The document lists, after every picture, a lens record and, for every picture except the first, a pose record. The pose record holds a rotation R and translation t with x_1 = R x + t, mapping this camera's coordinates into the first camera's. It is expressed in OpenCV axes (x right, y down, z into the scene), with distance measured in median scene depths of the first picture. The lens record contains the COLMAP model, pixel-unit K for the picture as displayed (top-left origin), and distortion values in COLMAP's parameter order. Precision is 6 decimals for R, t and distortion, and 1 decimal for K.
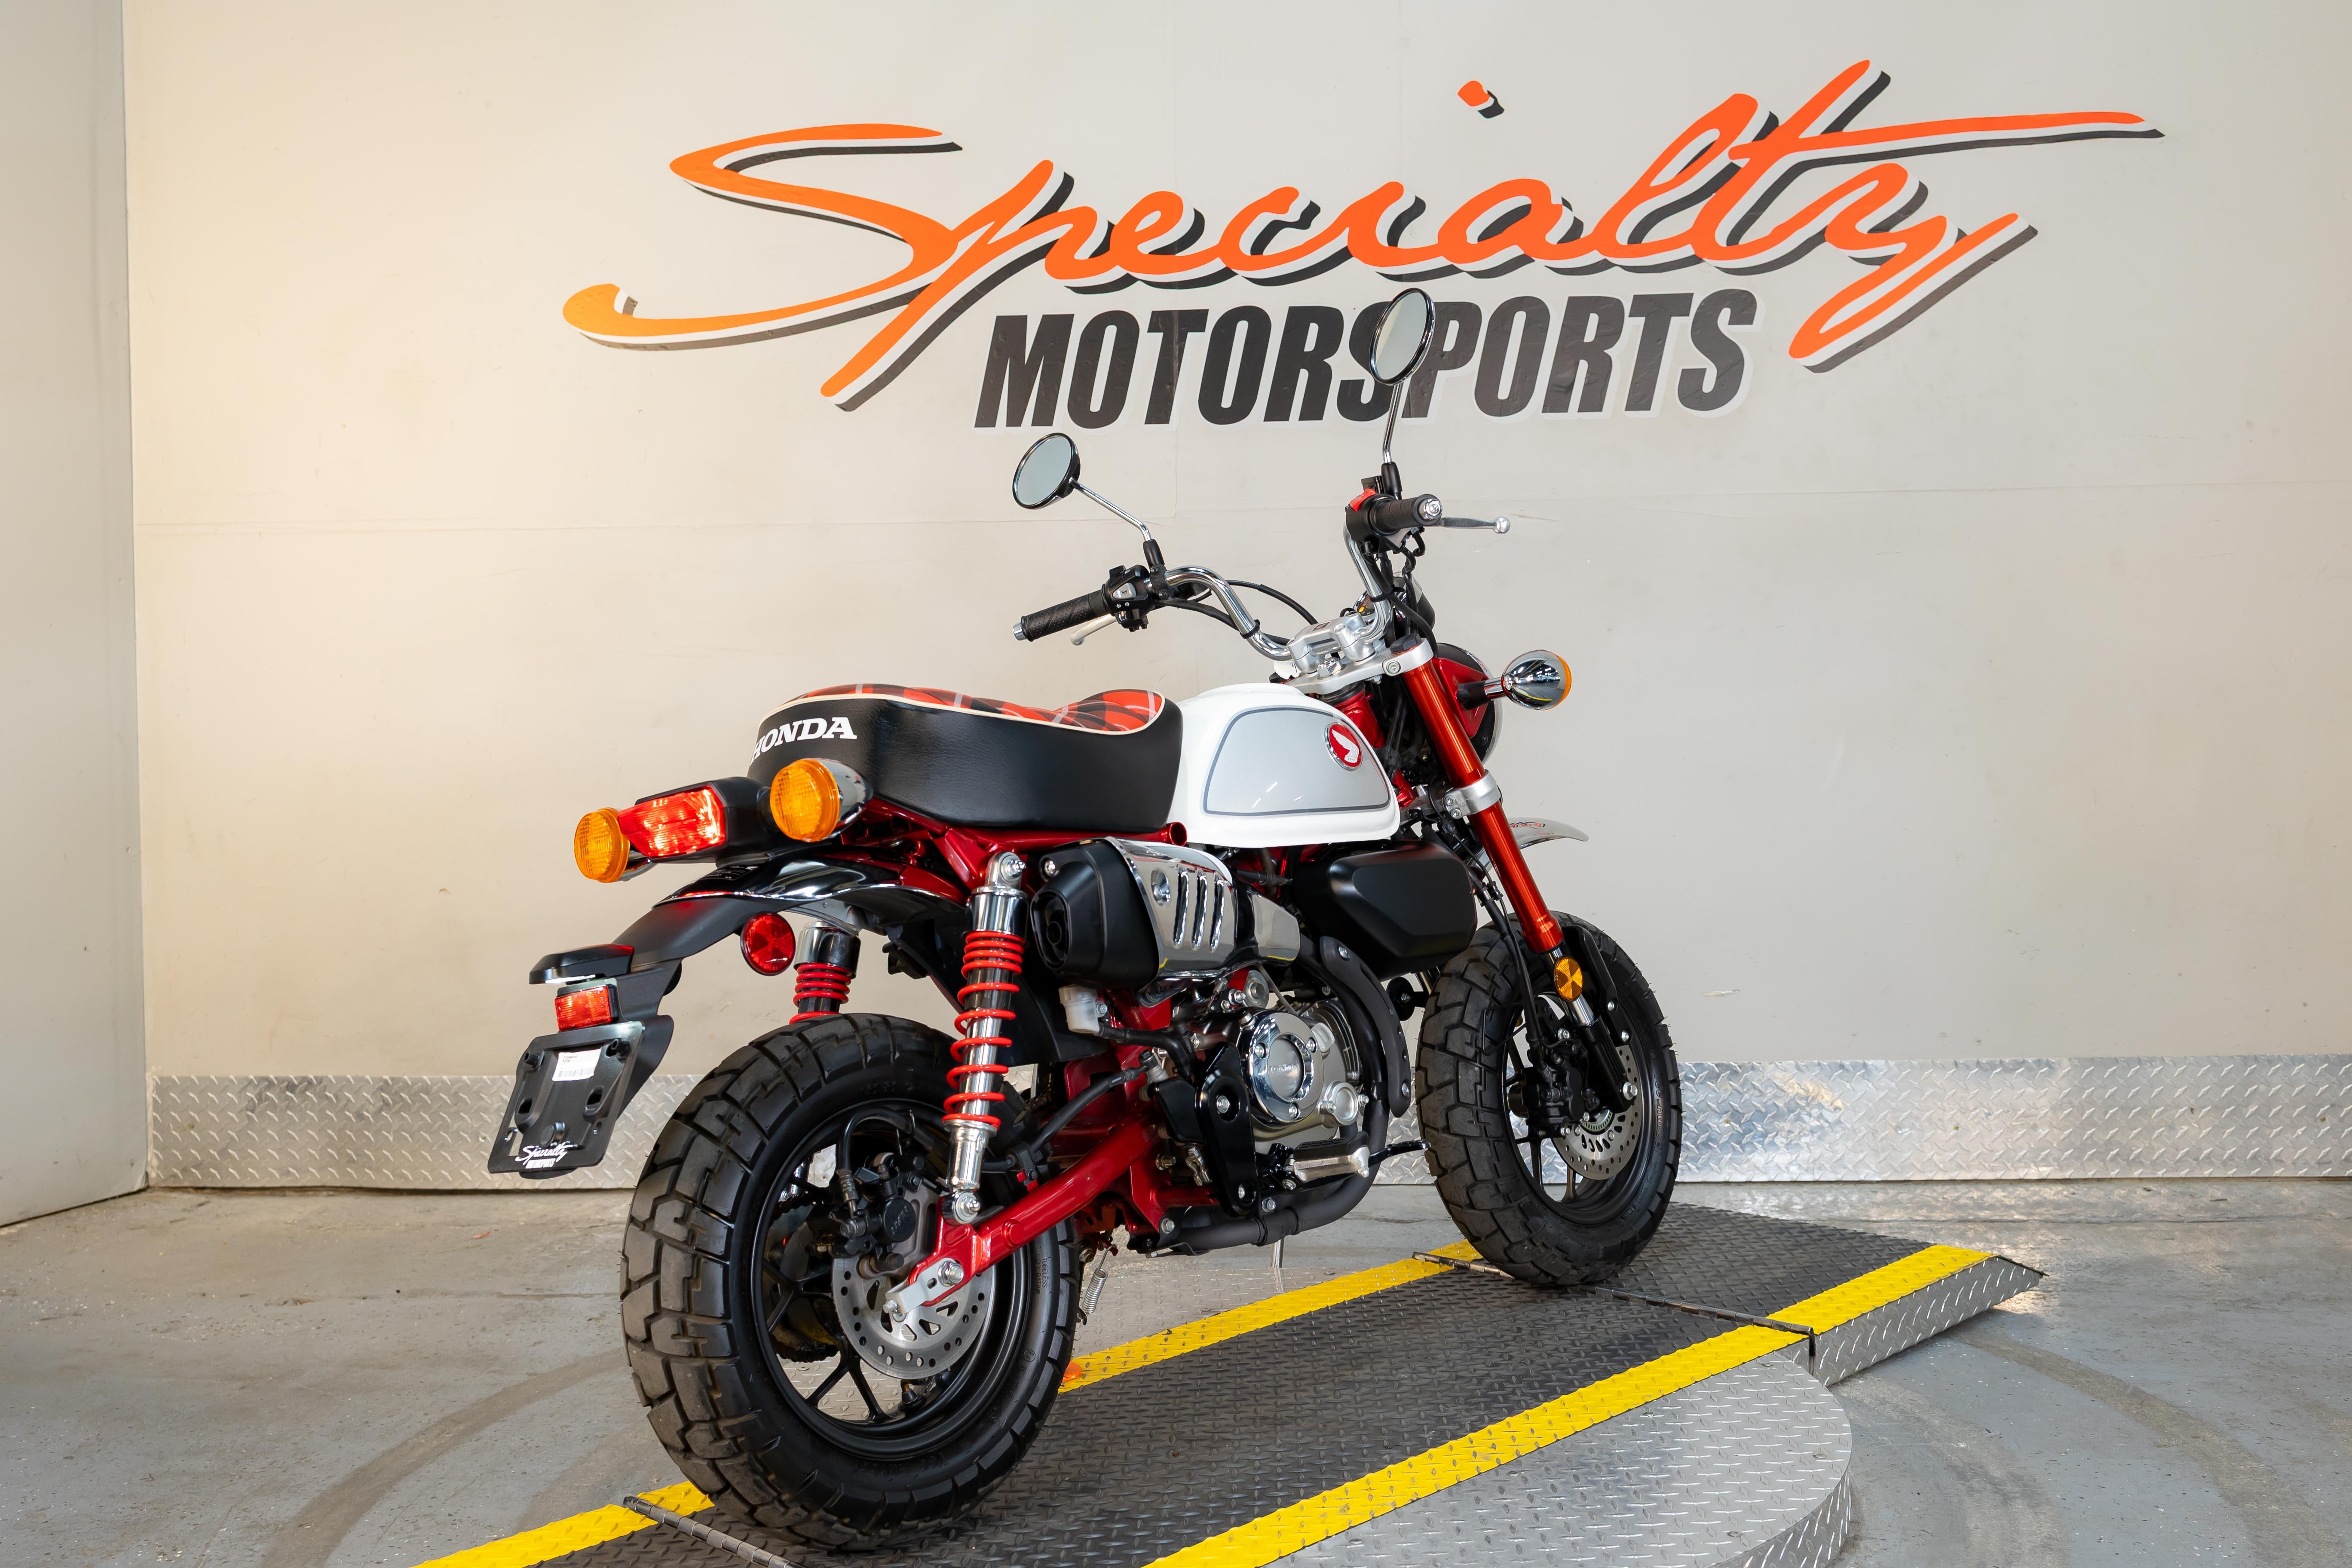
lens RADIAL K [[2385.9, 0, 1170.3], [0, 2385.9, 774.1], [0, 0, 1]] dist [0.017987, 0.027213]
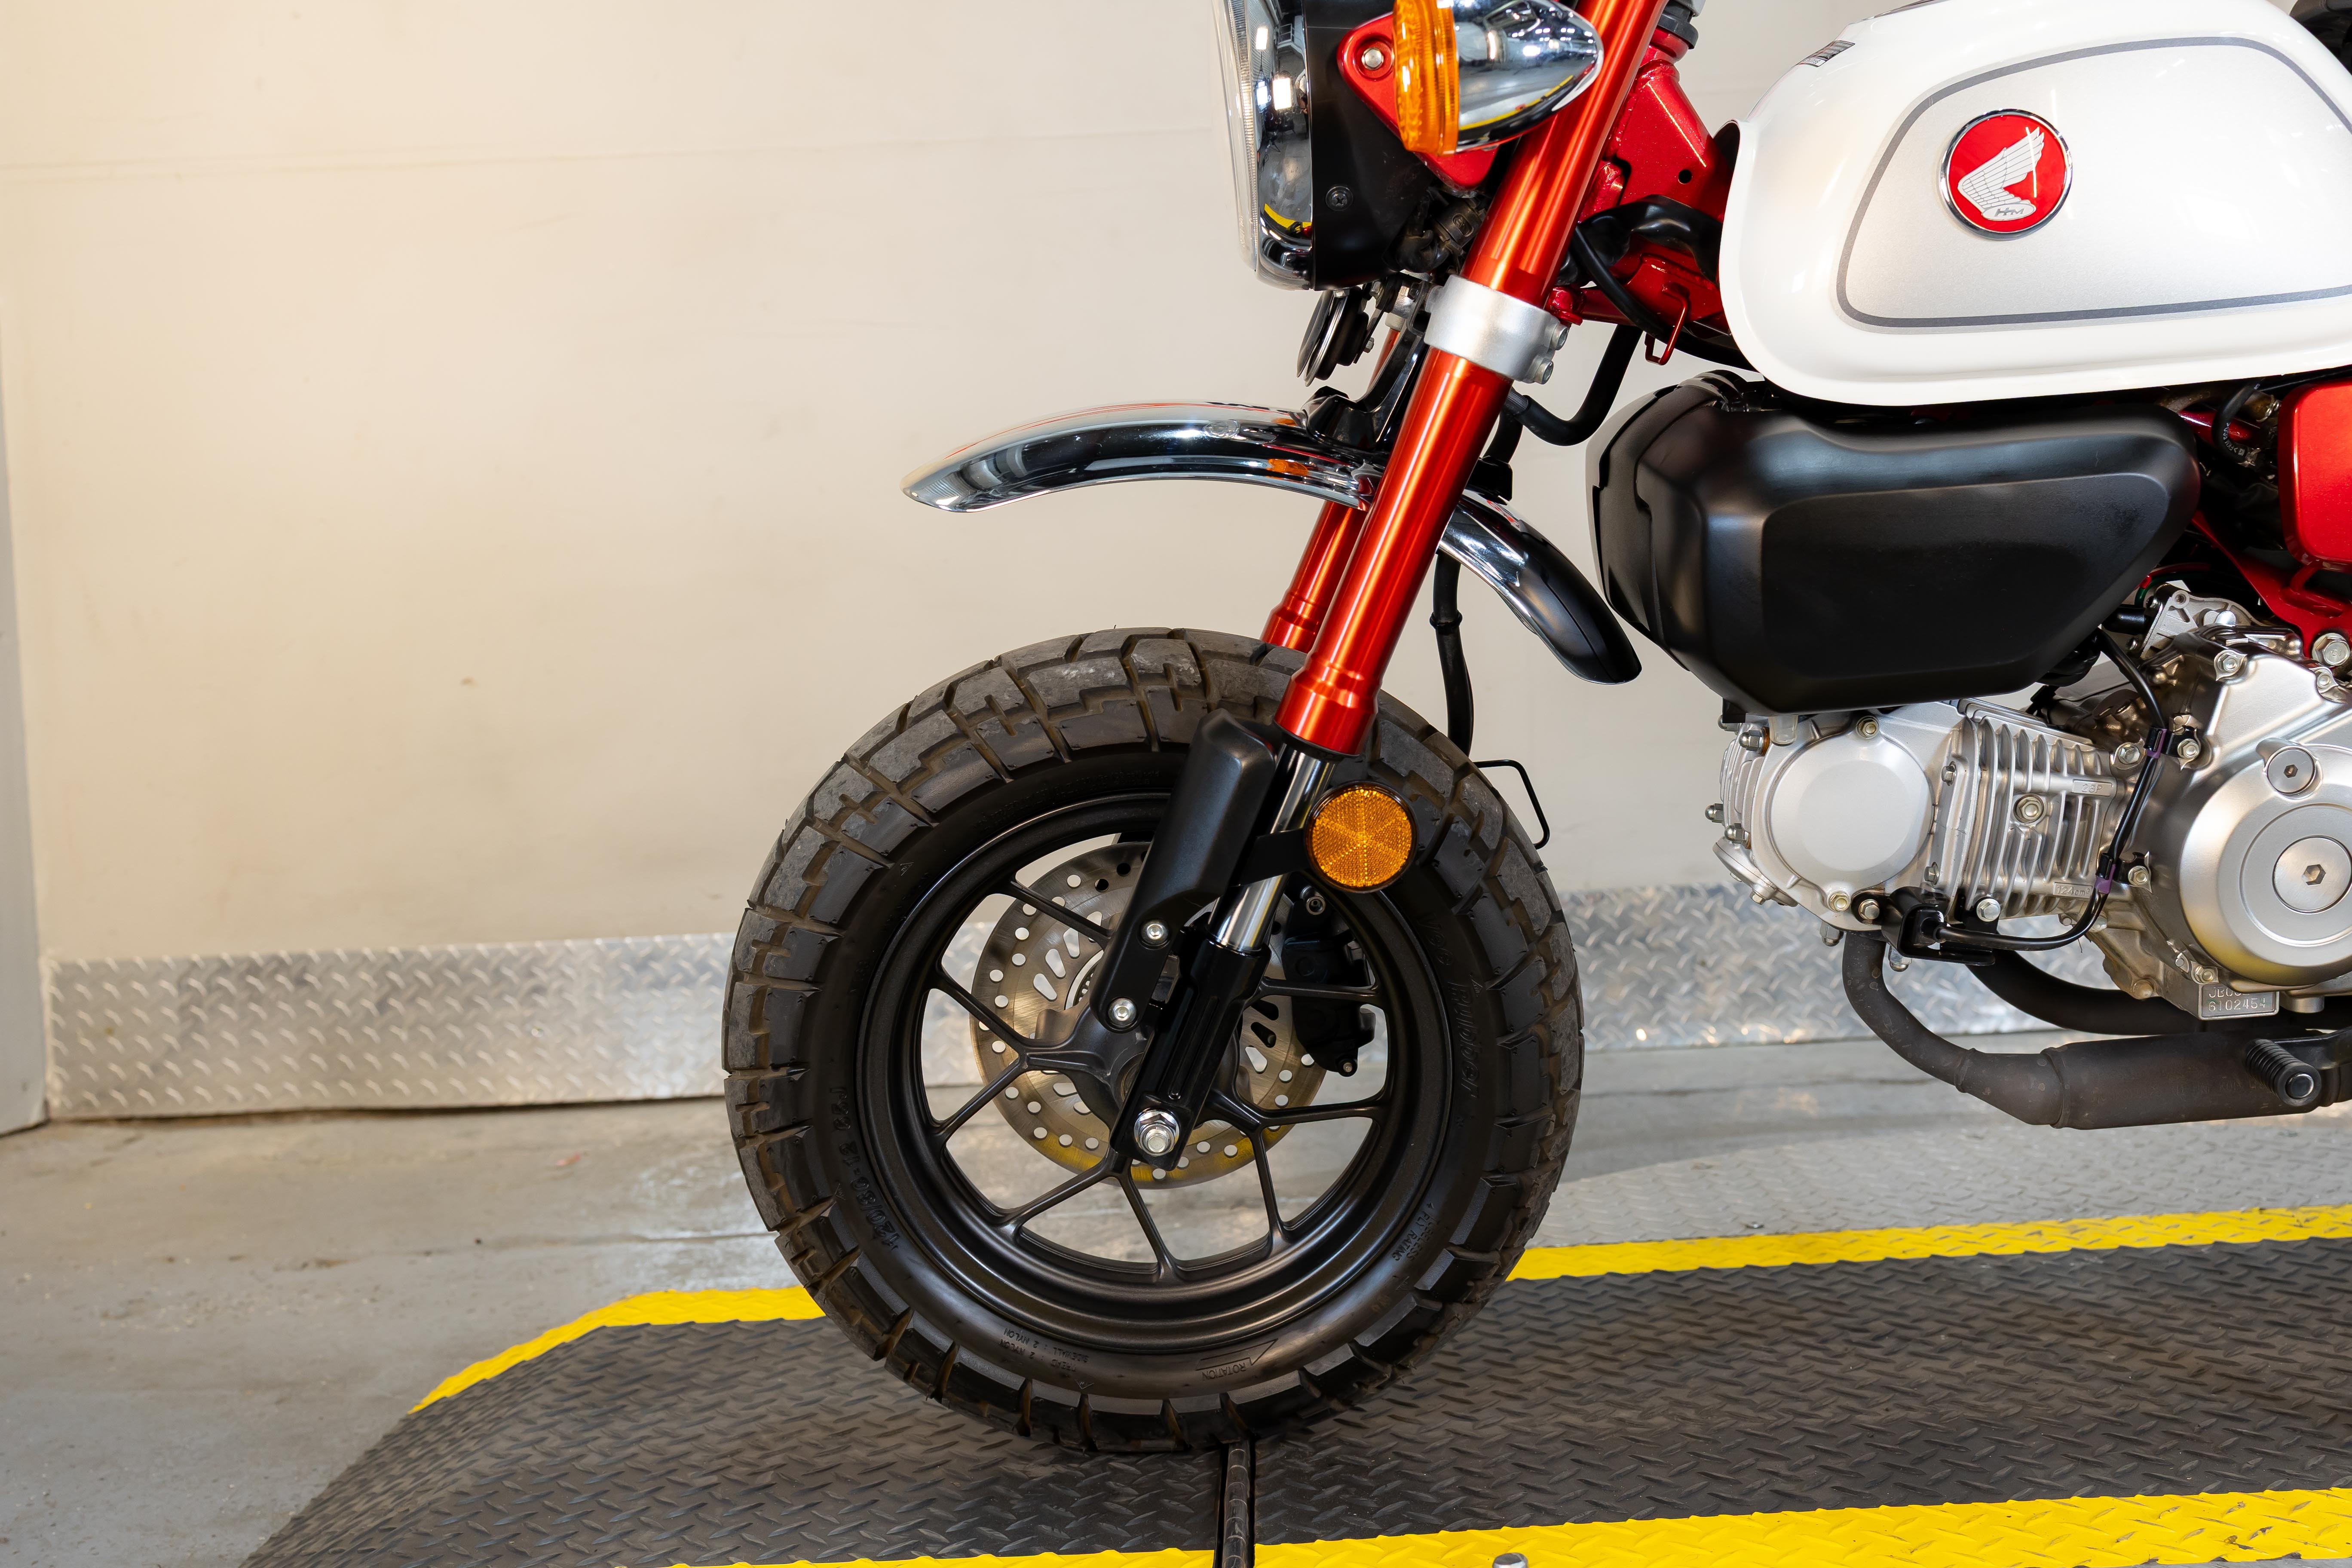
lens RADIAL K [[2350.2, 0, 1181.6], [0, 2350.2, 765.3], [0, 0, 1]] dist [0.012093, -0.003120]
pose [[0.996329, -0.030650, 0.079936, -0.160646], [0.029938, 0.999501, 0.010085, 0.077128], [-0.080205, -0.007654, 0.996749, 0.312021]]
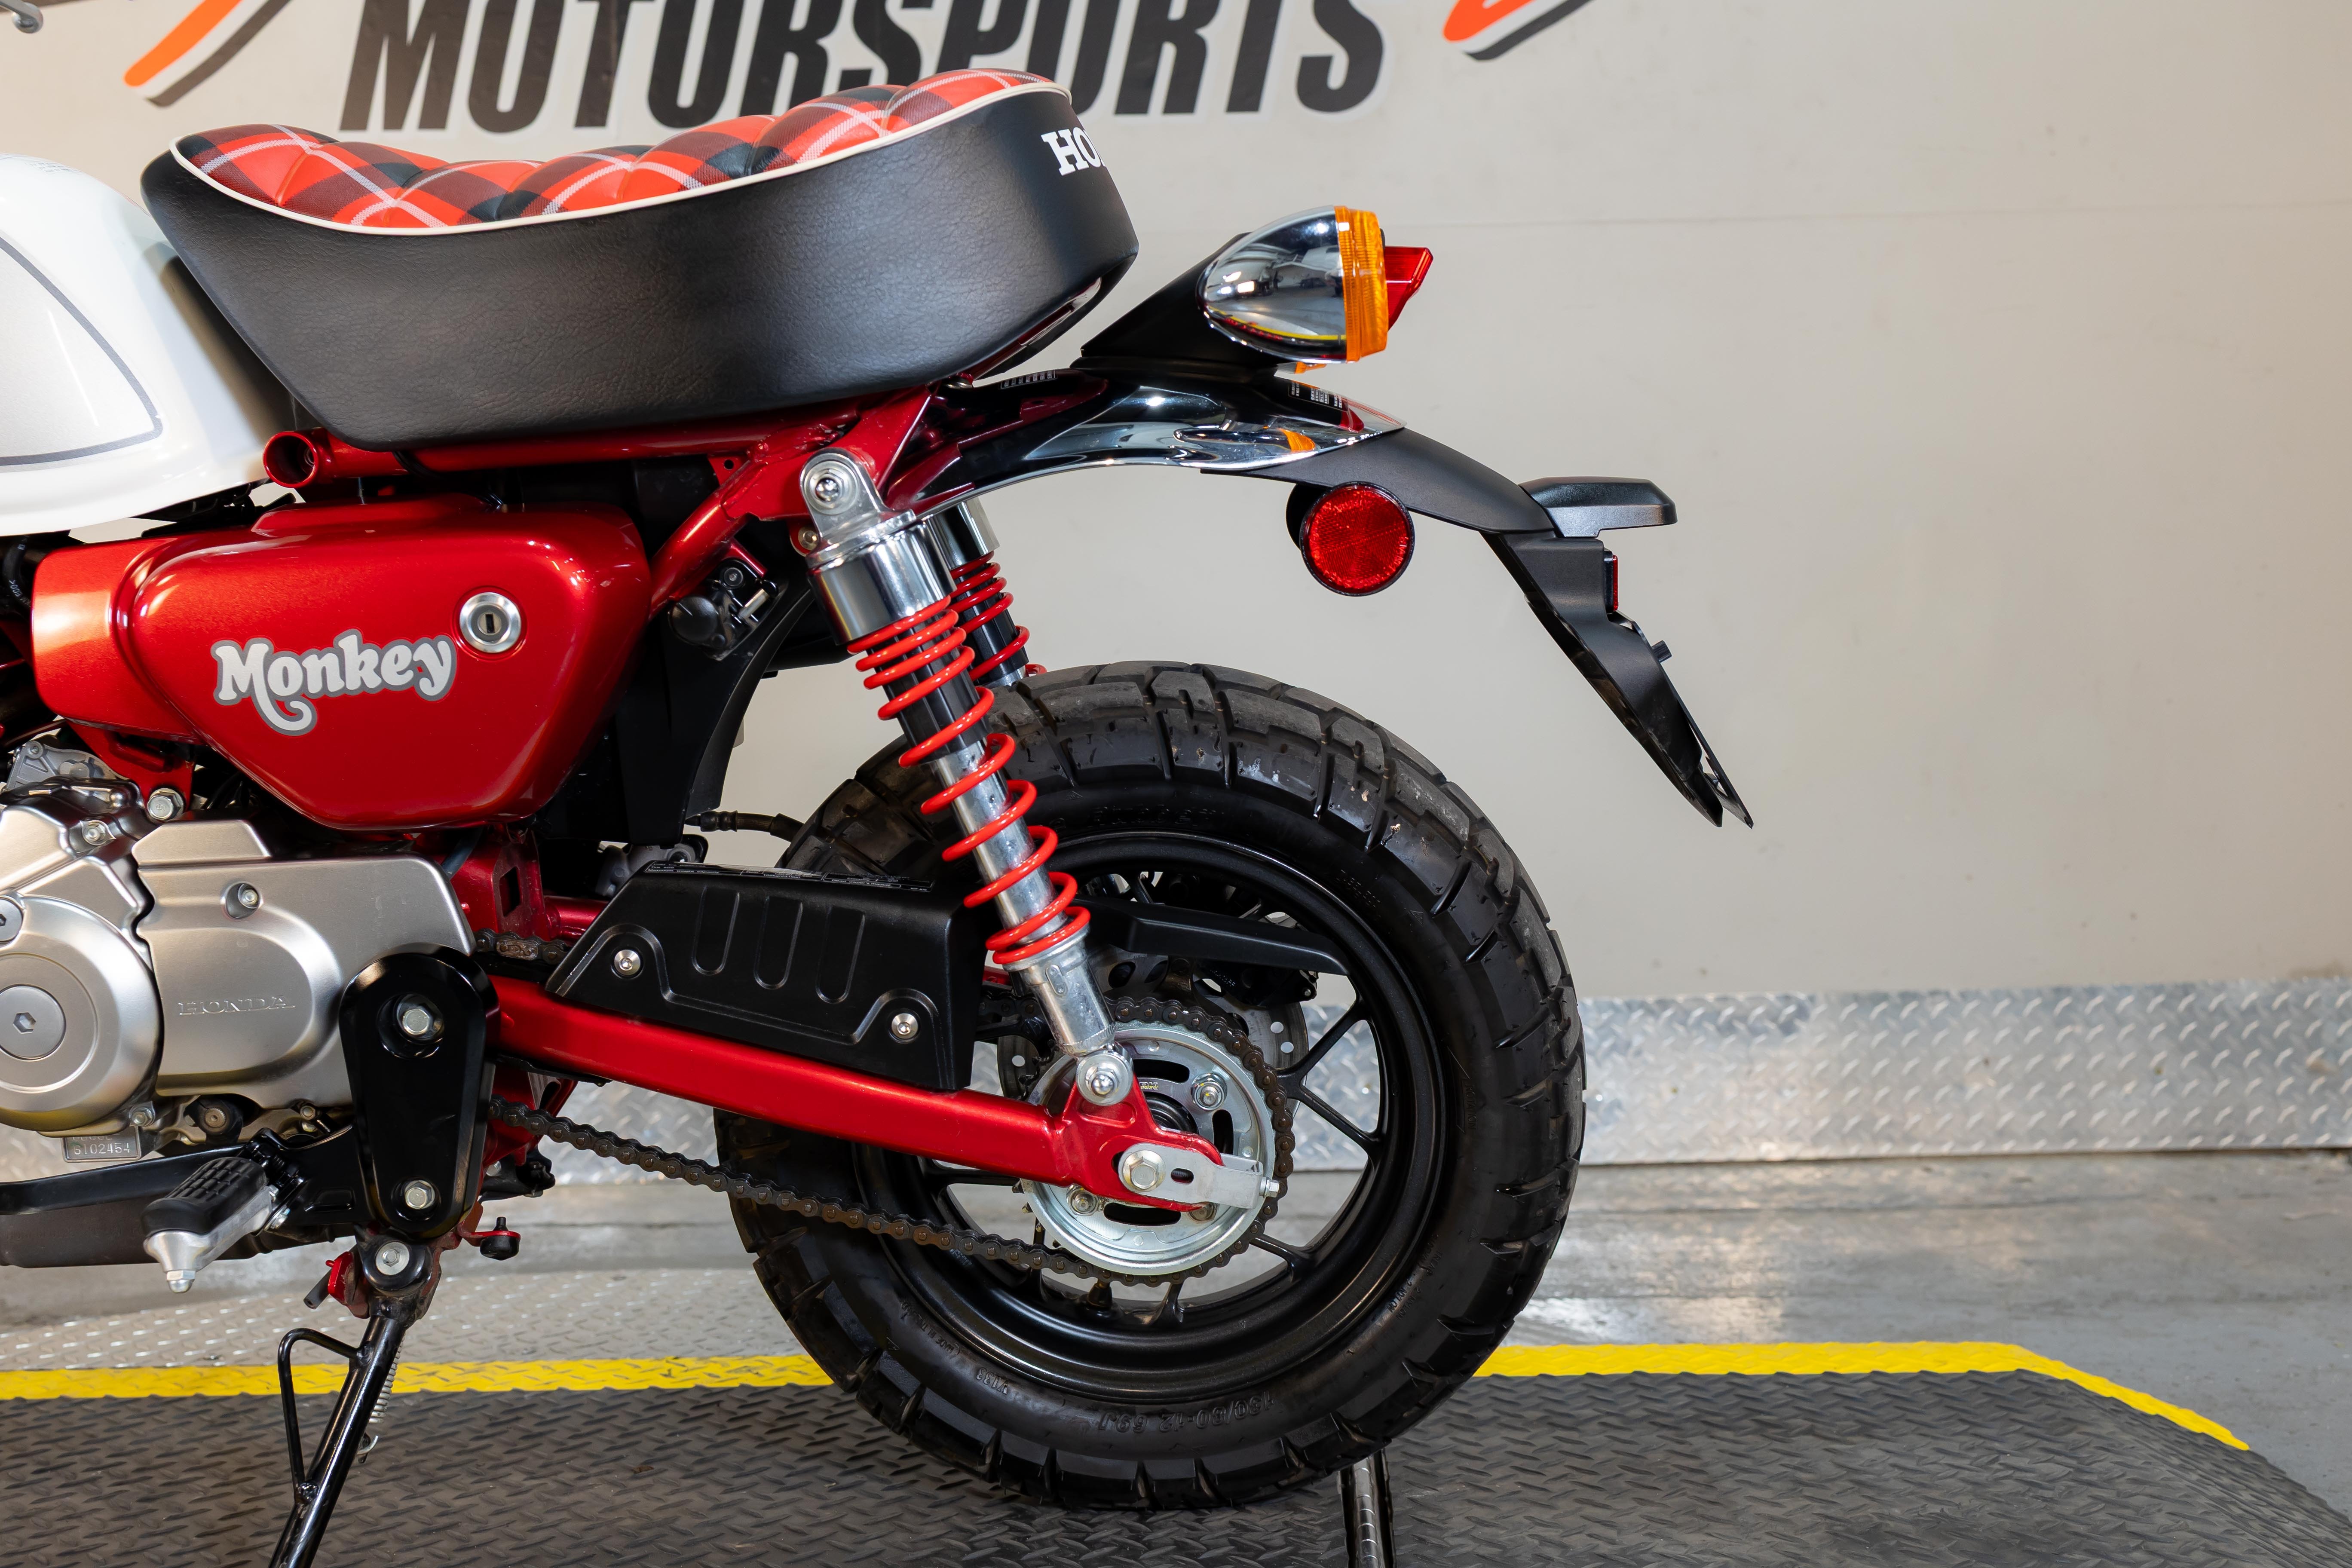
lens RADIAL K [[2382.5, 0, 1175.6], [0, 2382.5, 757.5], [0, 0, 1]] dist [0.001936, 0.022868]
pose [[0.998058, 0.003652, 0.062180, 0.130573], [-0.001089, 0.999150, -0.041203, 0.076223], [-0.062278, 0.041056, 0.997214, 0.279153]]
